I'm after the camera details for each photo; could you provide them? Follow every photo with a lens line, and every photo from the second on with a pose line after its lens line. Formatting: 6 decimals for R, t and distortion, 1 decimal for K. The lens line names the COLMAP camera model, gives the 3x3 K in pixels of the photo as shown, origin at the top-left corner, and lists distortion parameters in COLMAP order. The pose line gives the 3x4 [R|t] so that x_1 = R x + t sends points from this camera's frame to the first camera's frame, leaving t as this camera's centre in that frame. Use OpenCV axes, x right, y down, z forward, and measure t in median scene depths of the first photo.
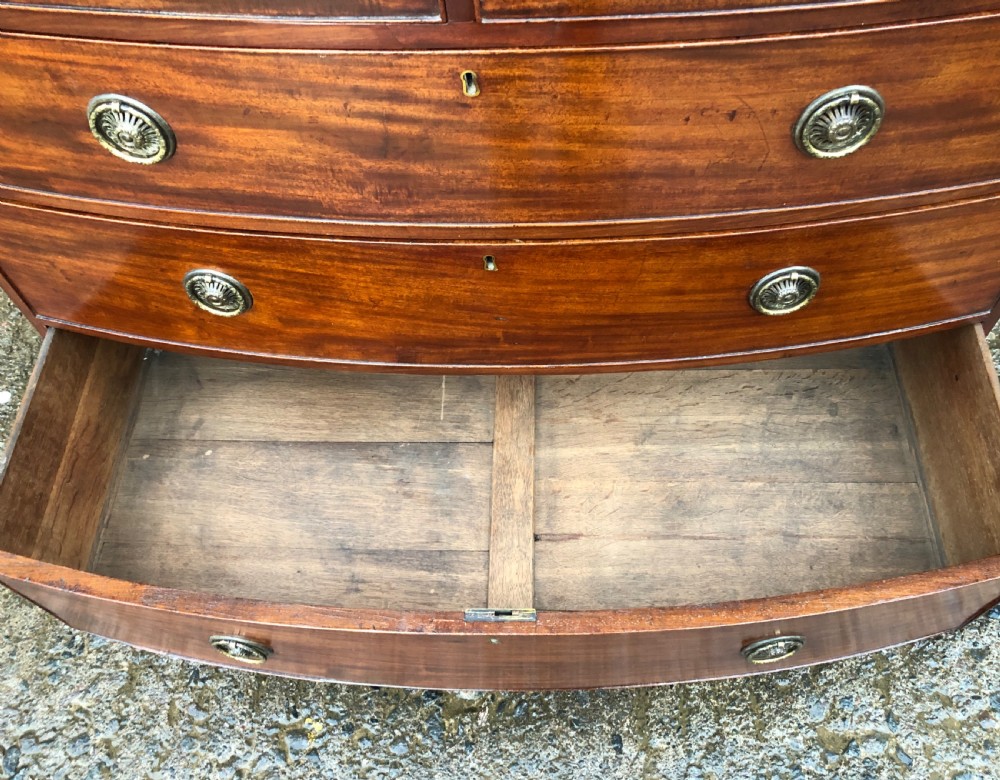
lens RADIAL K [[889.9, 0, 522.7], [0, 889.9, 380.1], [0, 0, 1]] dist [0.029220, -0.029434]
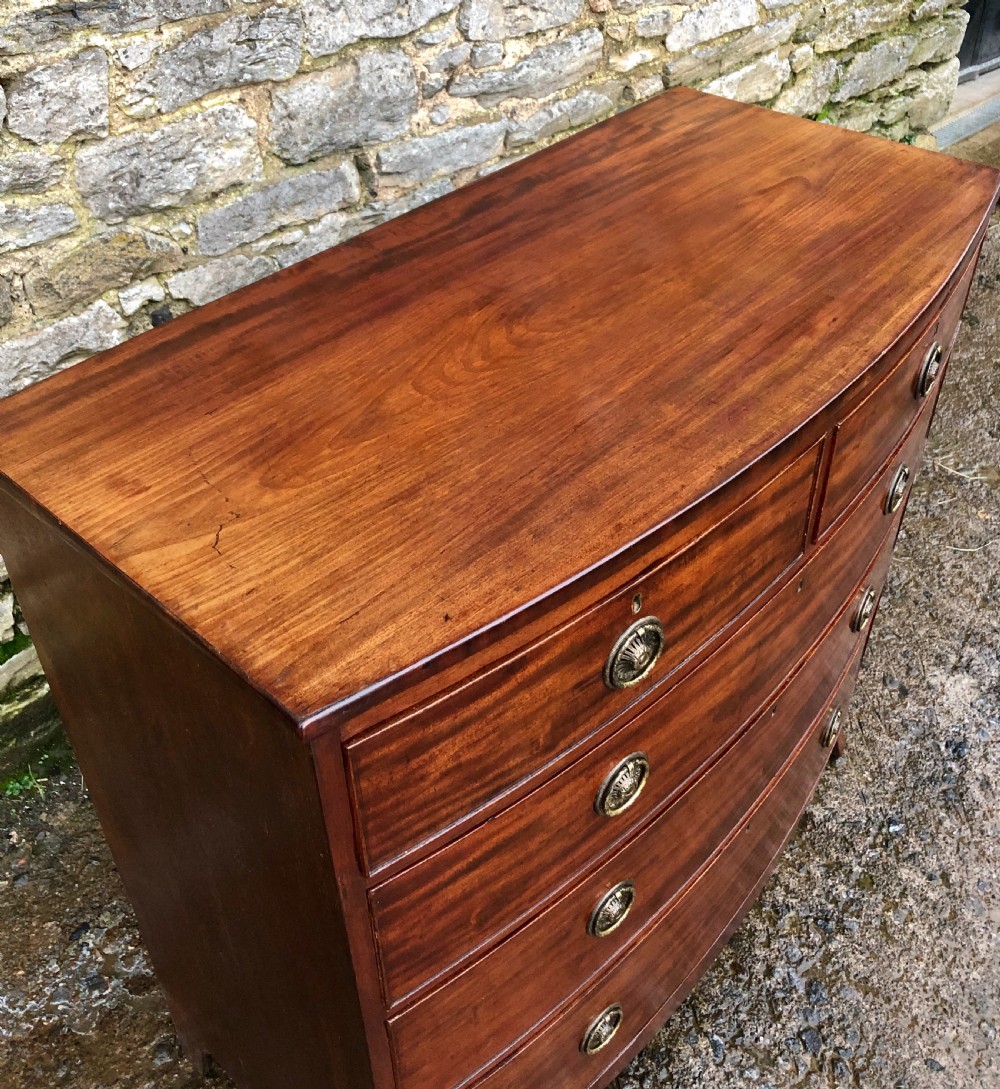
lens RADIAL K [[1105.2, 0, 506.8], [0, 1105.2, 419.2], [0, 0, 1]] dist [0.015593, 0.000000]
pose [[0.640546, -0.423708, 0.640447, -0.724894], [0.634724, 0.761555, -0.130991, -0.315032], [-0.432233, 0.490413, 0.756749, -0.136494]]
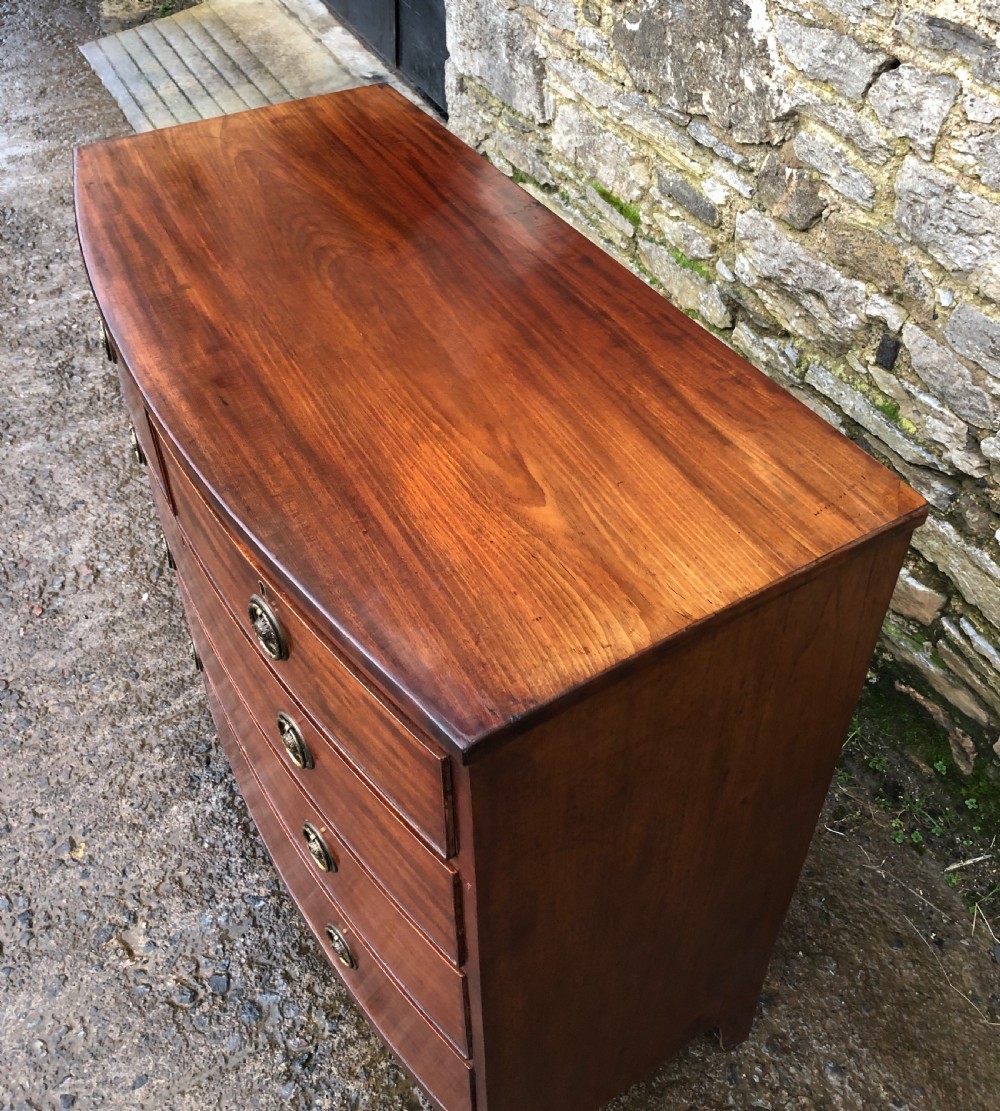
lens RADIAL K [[1092.3, 0, 499.5], [0, 1092.3, 435.2], [0, 0, 1]] dist [0.011435, 0.000000]
pose [[0.527876, 0.570314, -0.629356, 0.730375], [-0.720299, 0.693247, 0.024056, -0.490862], [0.450018, 0.440626, 0.776745, -0.193028]]
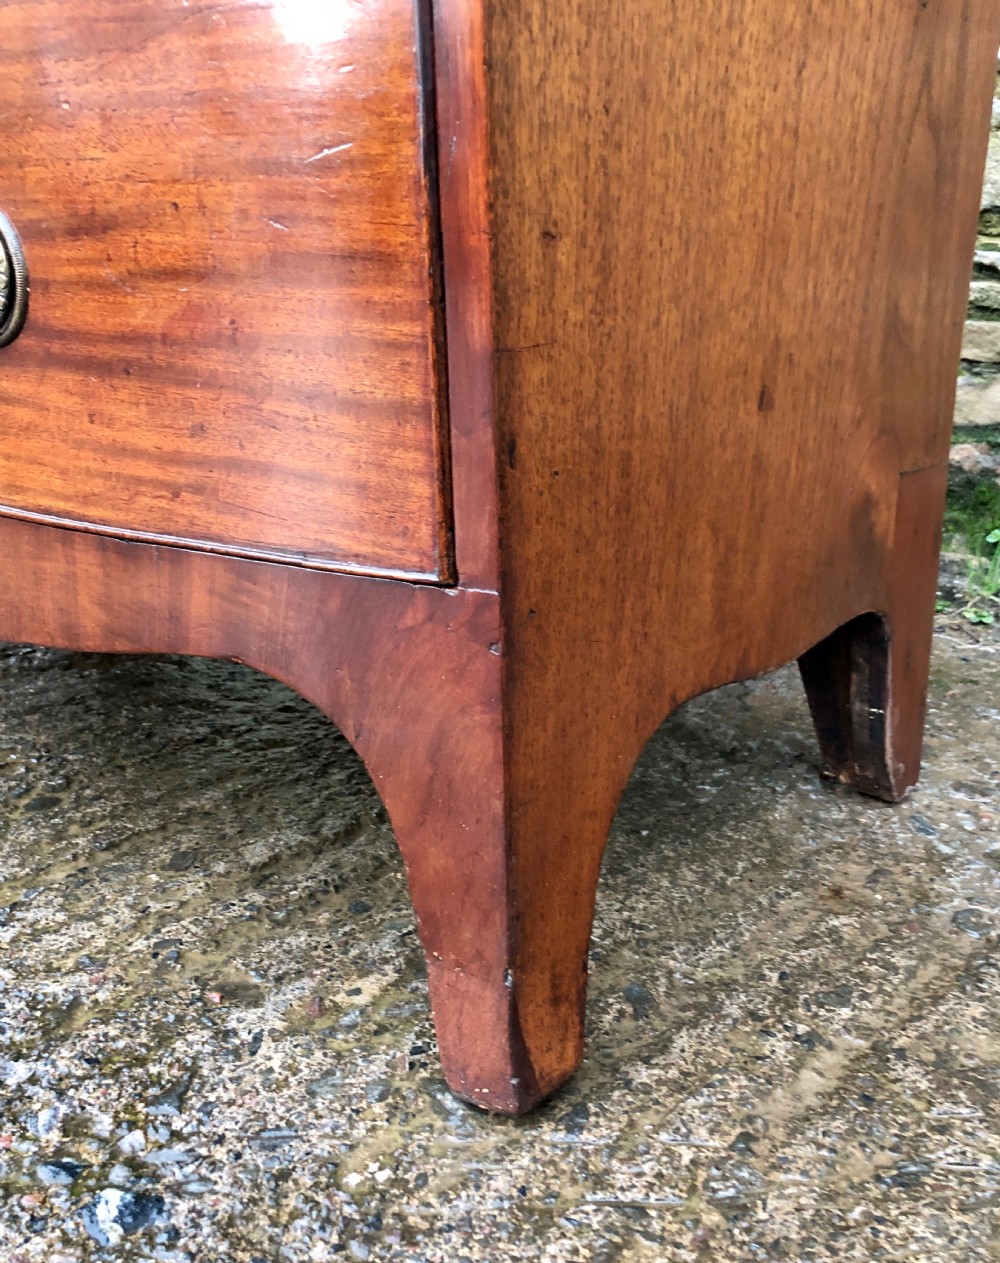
lens RADIAL K [[1135.0, 0, 518.0], [0, 1135.0, 656.9], [0, 0, 1]] dist [-0.003343, 0.021426]
pose [[0.757981, 0.244610, -0.604674, 0.675061], [-0.555087, 0.728737, -0.401024, 0.204749], [0.342554, 0.639616, 0.688149, 0.743273]]
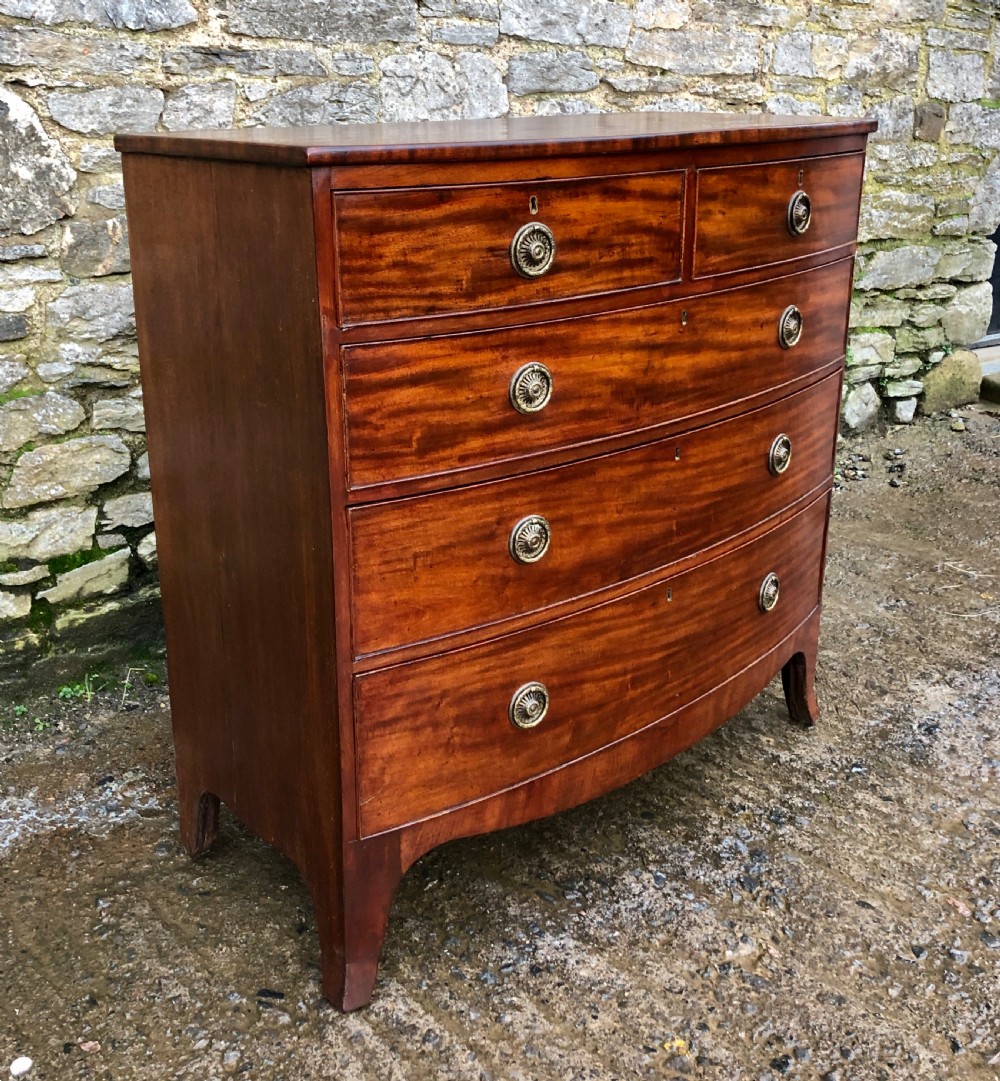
lens RADIAL K [[1204.0, 0, 470.0], [0, 1204.0, 439.5], [0, 0, 1]] dist [0.017624, 0.000000]
pose [[0.734048, -0.169256, 0.657667, -1.131911], [0.557536, 0.703120, -0.441334, 0.388830], [-0.387720, 0.690634, 0.610490, -0.115961]]
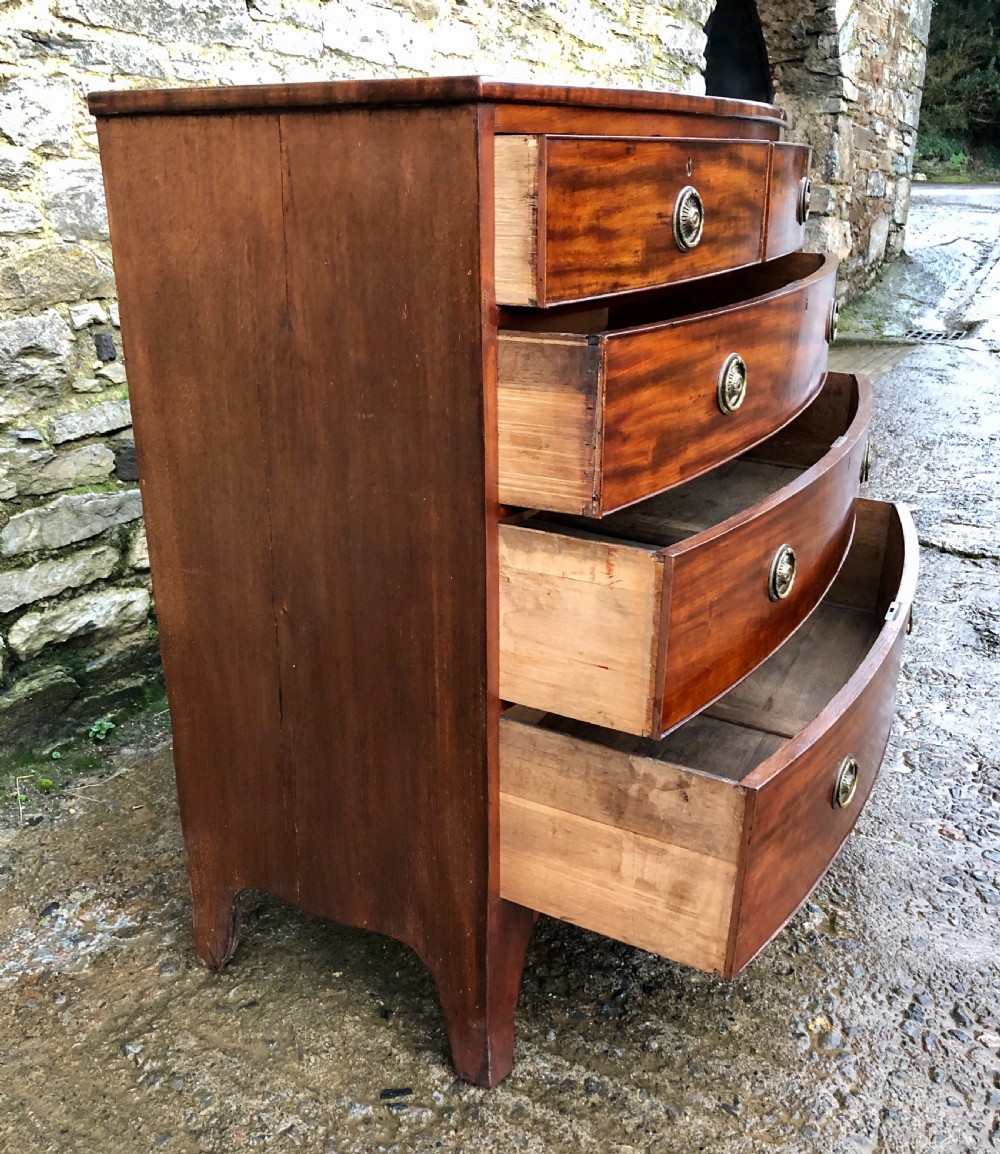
lens RADIAL K [[1095.7, 0, 503.1], [0, 1095.7, 549.8], [0, 0, 1]] dist [0.019760, 0.000000]
pose [[0.434352, -0.272205, 0.858628, -1.251613], [0.746995, 0.641518, -0.174505, 0.026733], [-0.503325, 0.717188, 0.481981, 0.266974]]
